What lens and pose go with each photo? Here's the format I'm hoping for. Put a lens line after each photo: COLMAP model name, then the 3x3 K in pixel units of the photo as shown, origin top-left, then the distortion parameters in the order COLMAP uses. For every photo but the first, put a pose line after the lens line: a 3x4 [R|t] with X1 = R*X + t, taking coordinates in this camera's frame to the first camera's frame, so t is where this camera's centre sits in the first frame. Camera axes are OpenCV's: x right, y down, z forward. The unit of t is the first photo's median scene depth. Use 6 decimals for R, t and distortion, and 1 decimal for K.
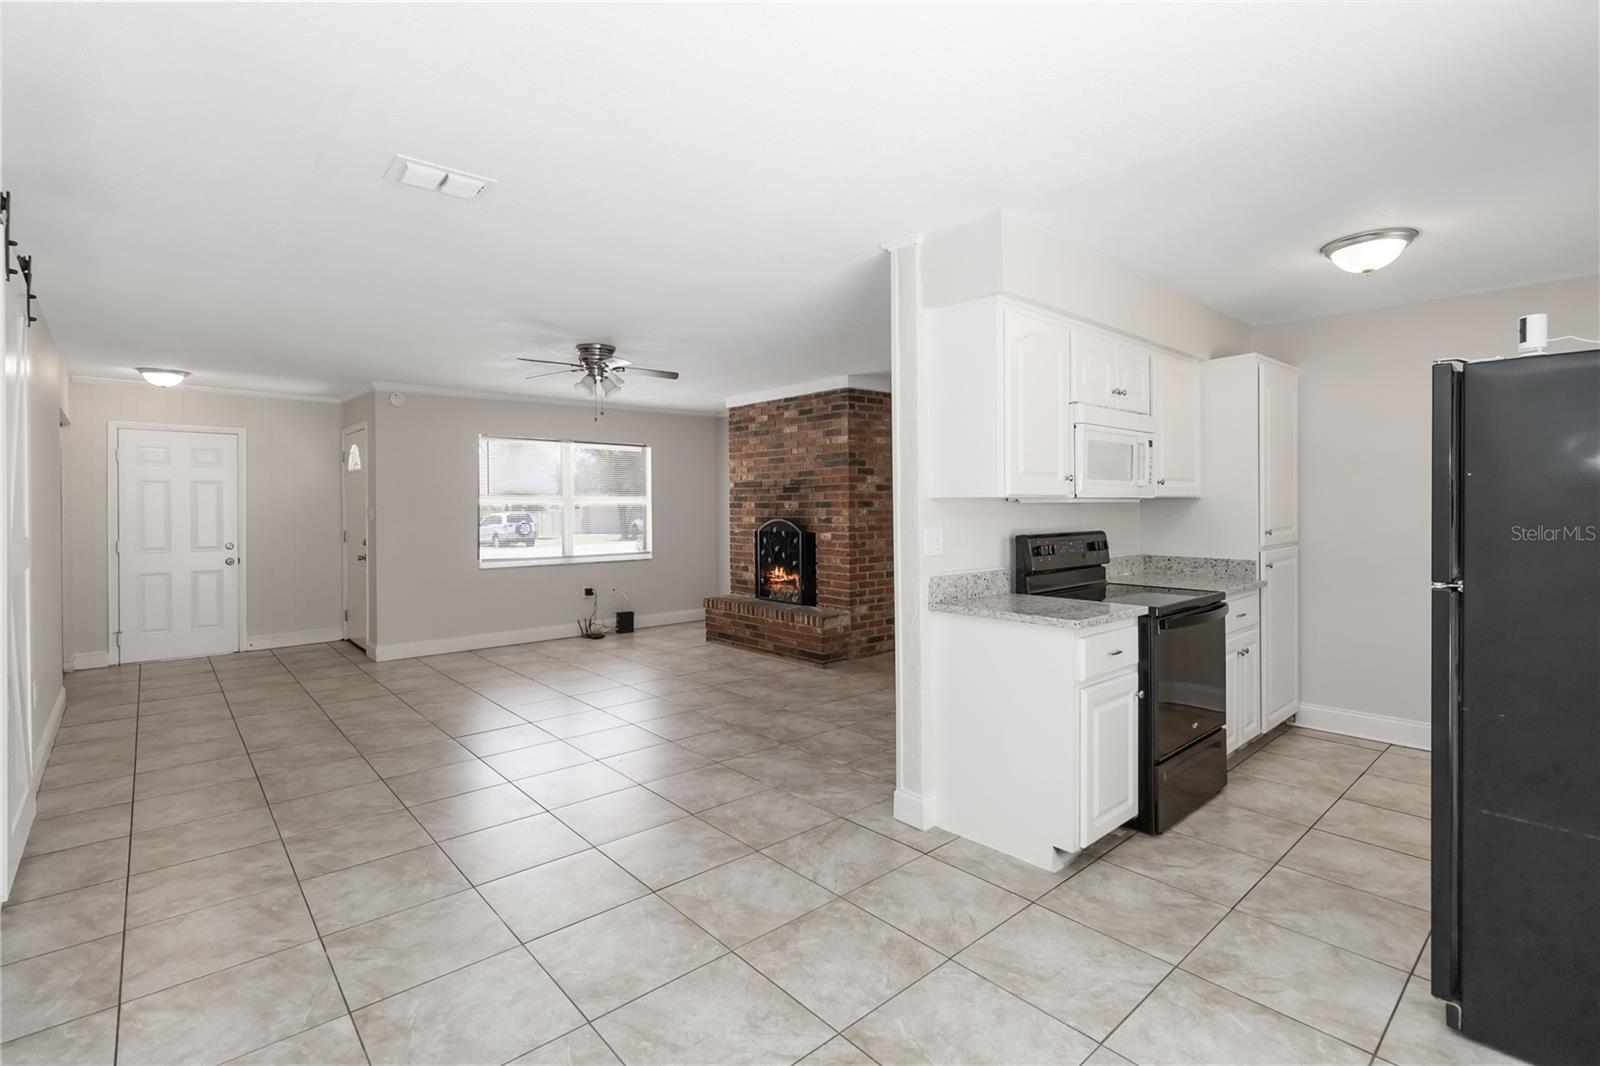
lens RADIAL K [[732.7, 0, 796.2], [0, 732.7, 508.9], [0, 0, 1]] dist [0.000293, -0.000145]
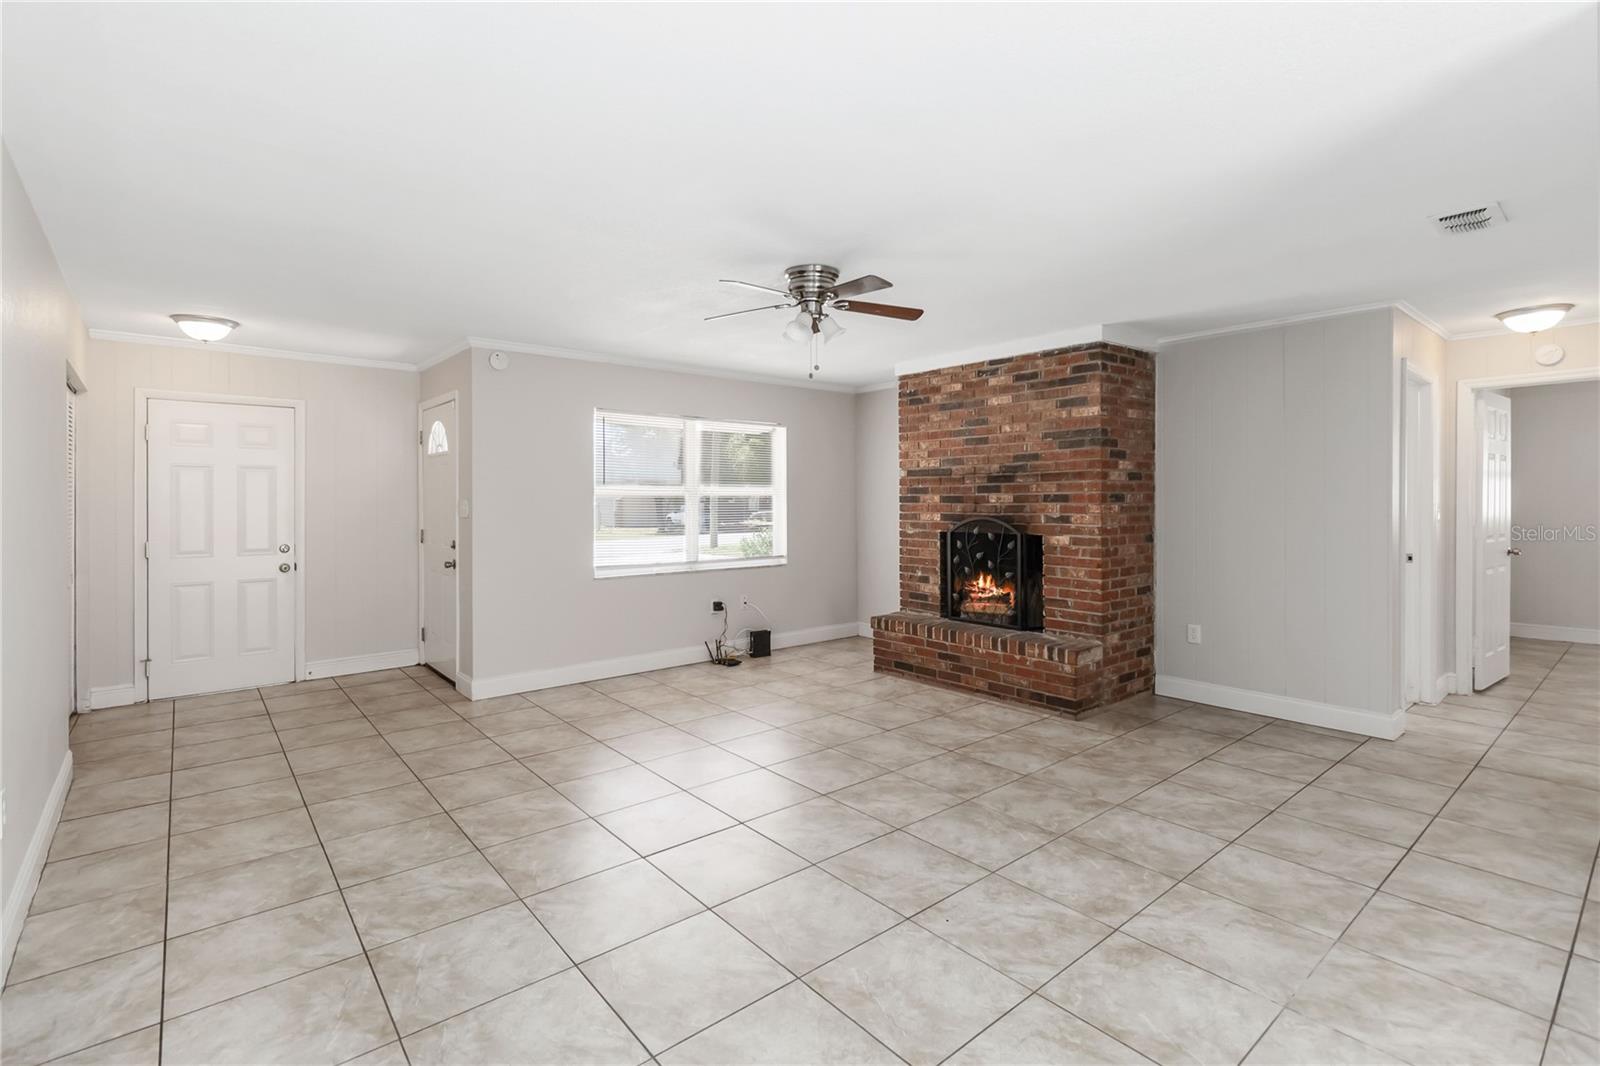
lens RADIAL K [[735.9, 0, 795.7], [0, 735.9, 501.2], [0, 0, 1]] dist [-0.002168, 0.000441]
pose [[0.999601, 0.002947, -0.028107, -0.203273], [-0.002992, 0.999994, -0.001546, -0.000932], [0.028103, 0.001629, 0.999604, 0.226073]]
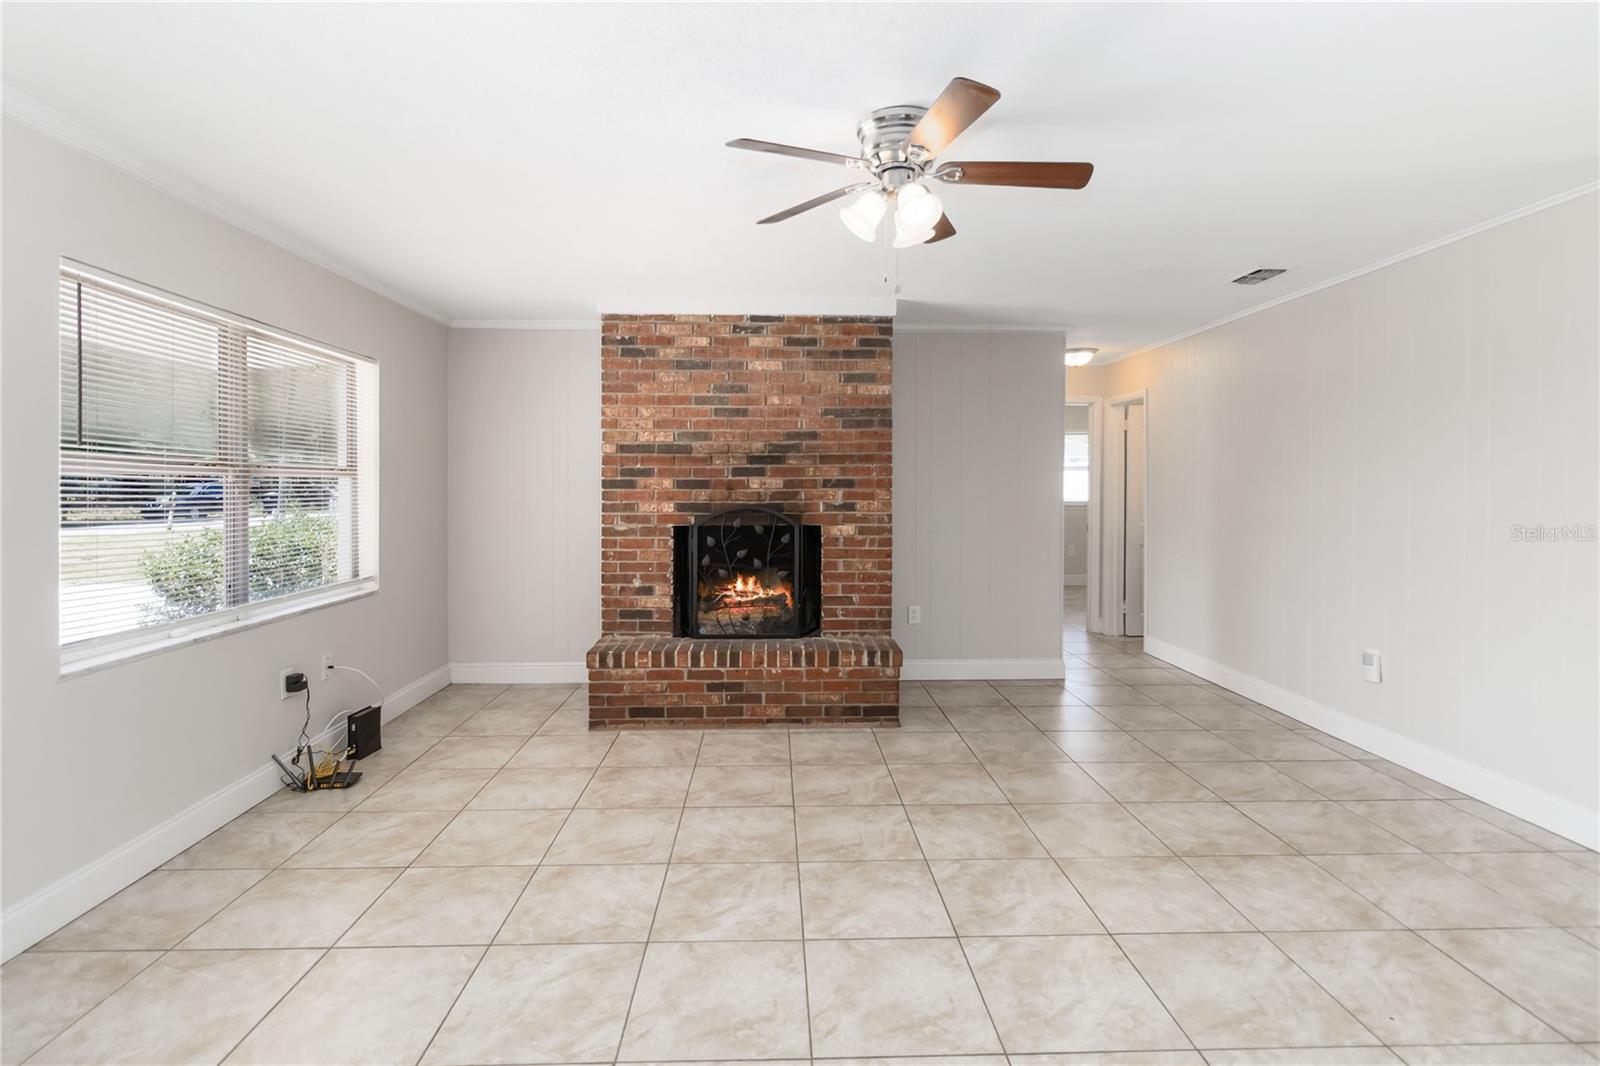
lens RADIAL K [[746.0, 0, 792.2], [0, 746.0, 486.3], [0, 0, 1]] dist [-0.001075, -0.000169]
pose [[0.640926, 0.006208, 0.767578, -0.500056], [-0.001342, 0.999975, -0.006968, 0.001572], [-0.767602, 0.003436, 0.640918, 0.573638]]
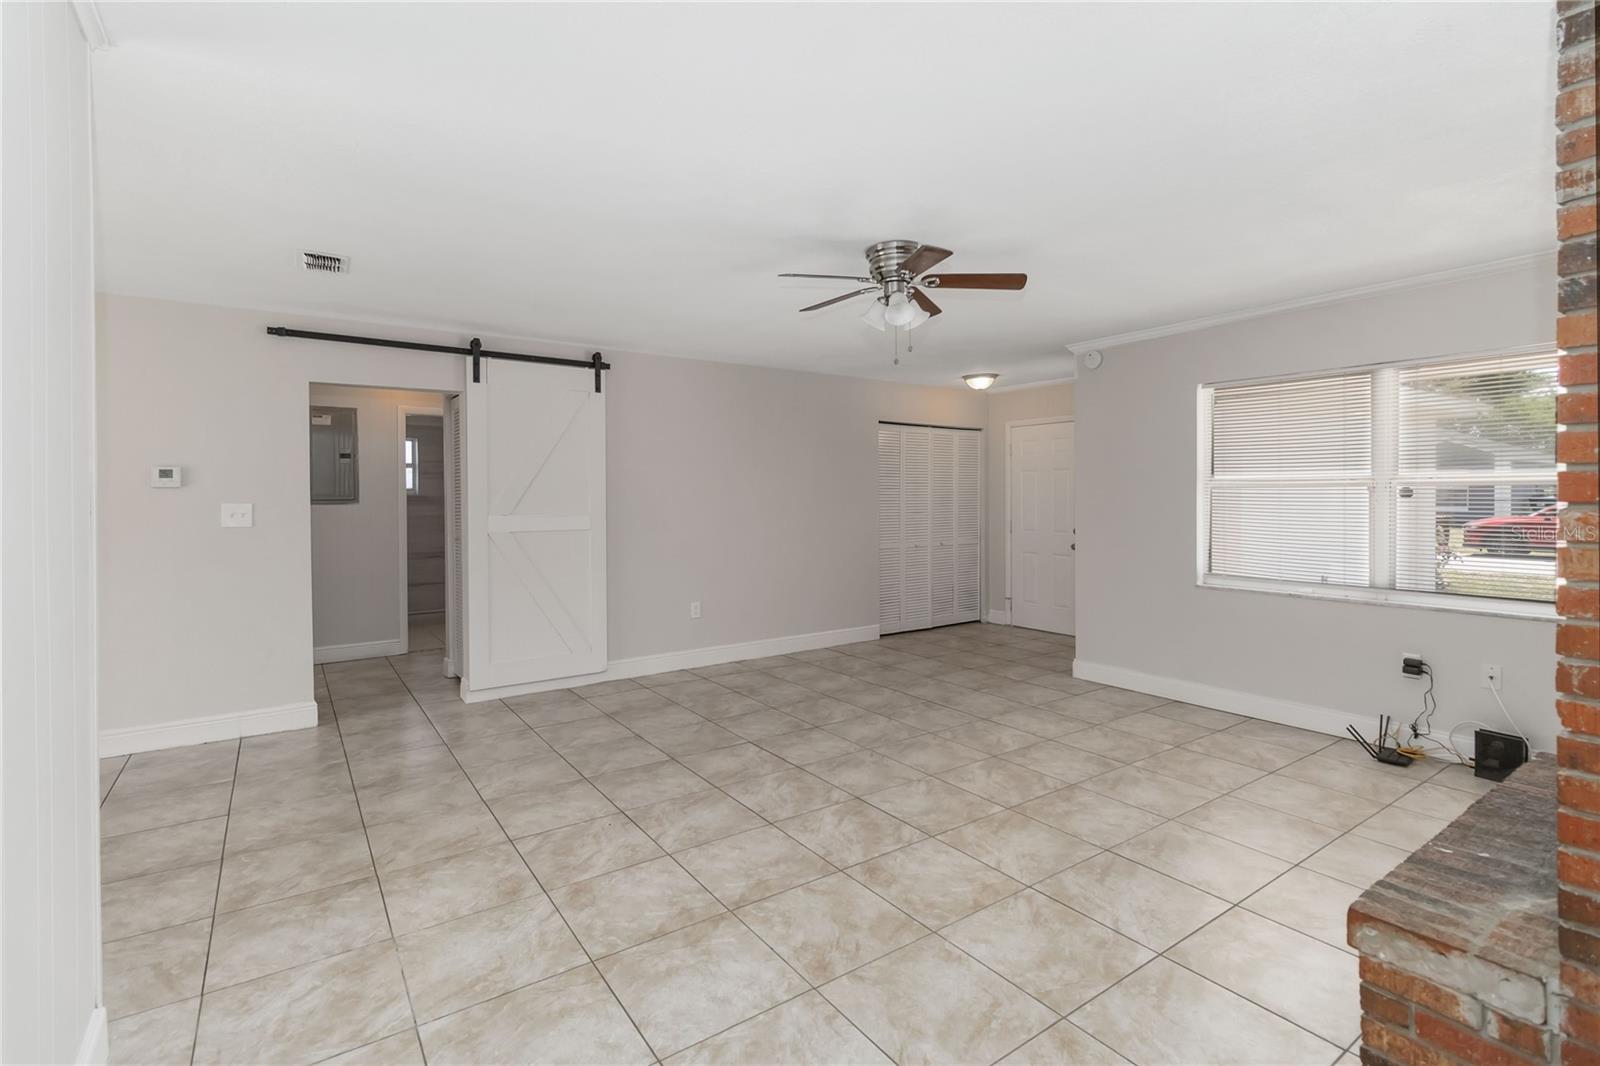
lens RADIAL K [[747.1, 0, 797.4], [0, 747.1, 477.1], [0, 0, 1]] dist [0.002237, -0.000010]
pose [[-0.108843, -0.015827, -0.993933, 0.307296], [-0.001188, 0.999875, -0.015791, -0.006779], [0.994058, -0.000538, -0.108848, 0.745496]]
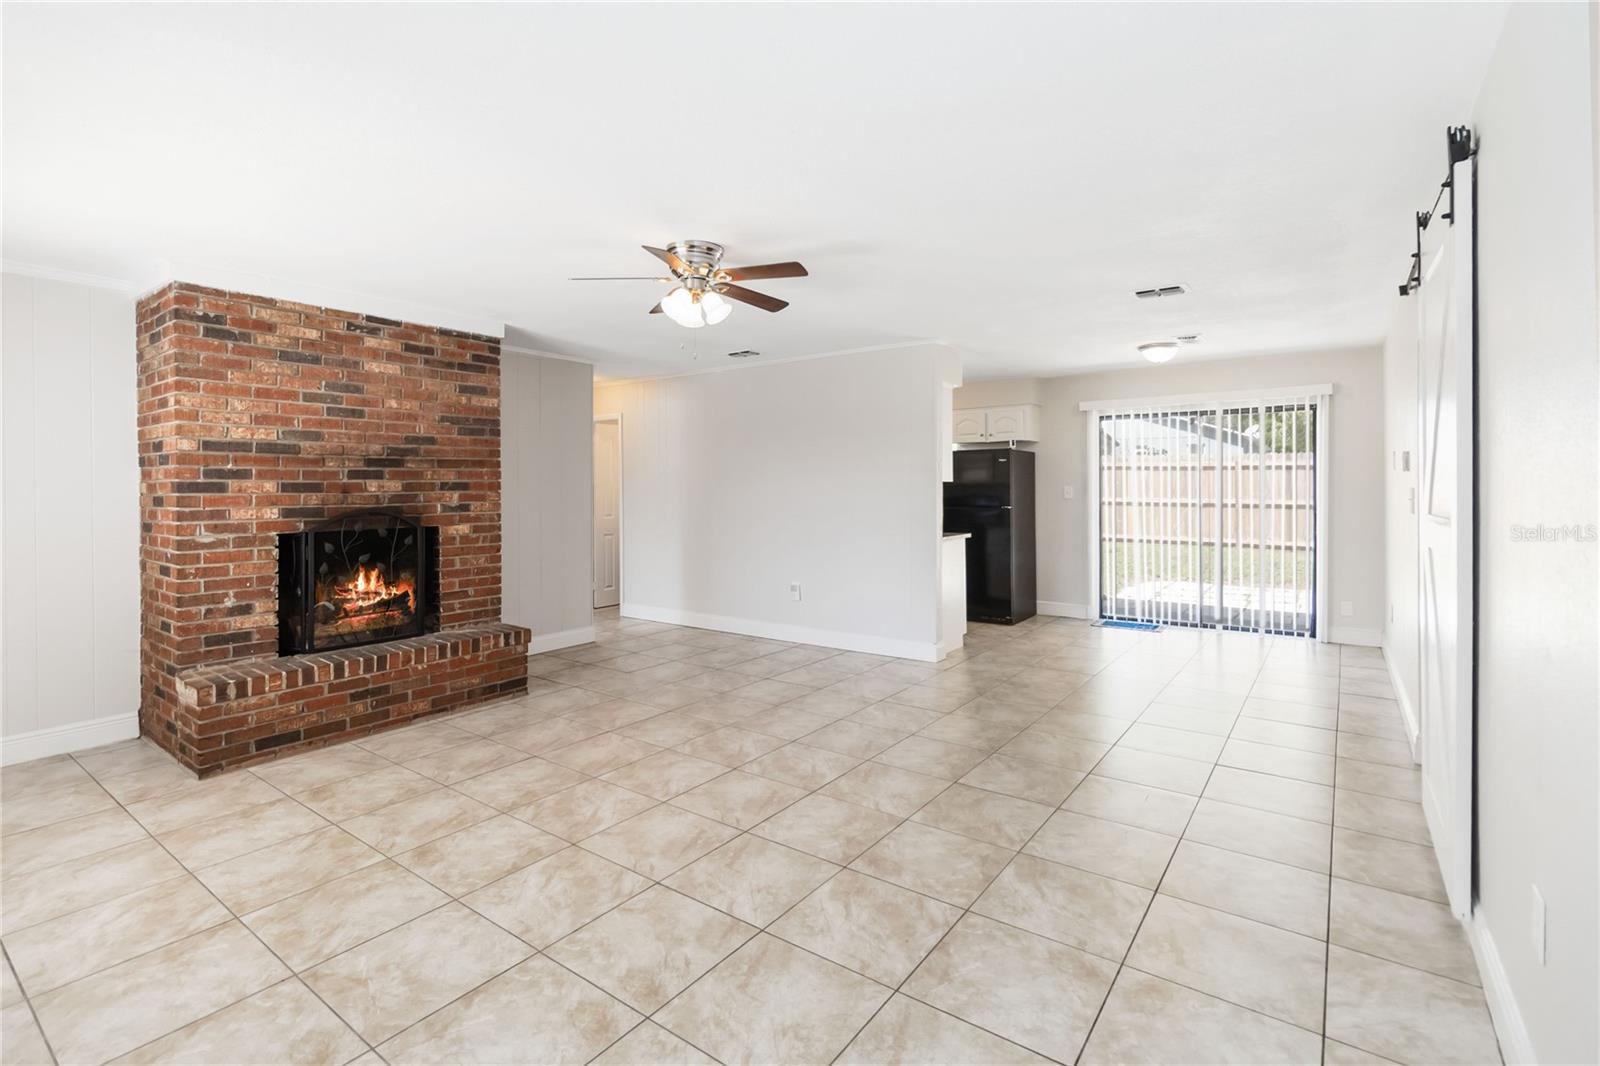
lens RADIAL K [[739.4, 0, 797.0], [0, 739.4, 492.0], [0, 0, 1]] dist [-0.002101, -0.000049]
pose [[-0.210245, -0.000090, 0.977649, -0.722715], [0.009415, 0.999953, 0.002116, 0.001368], [-0.977603, 0.009650, -0.210235, 0.796456]]
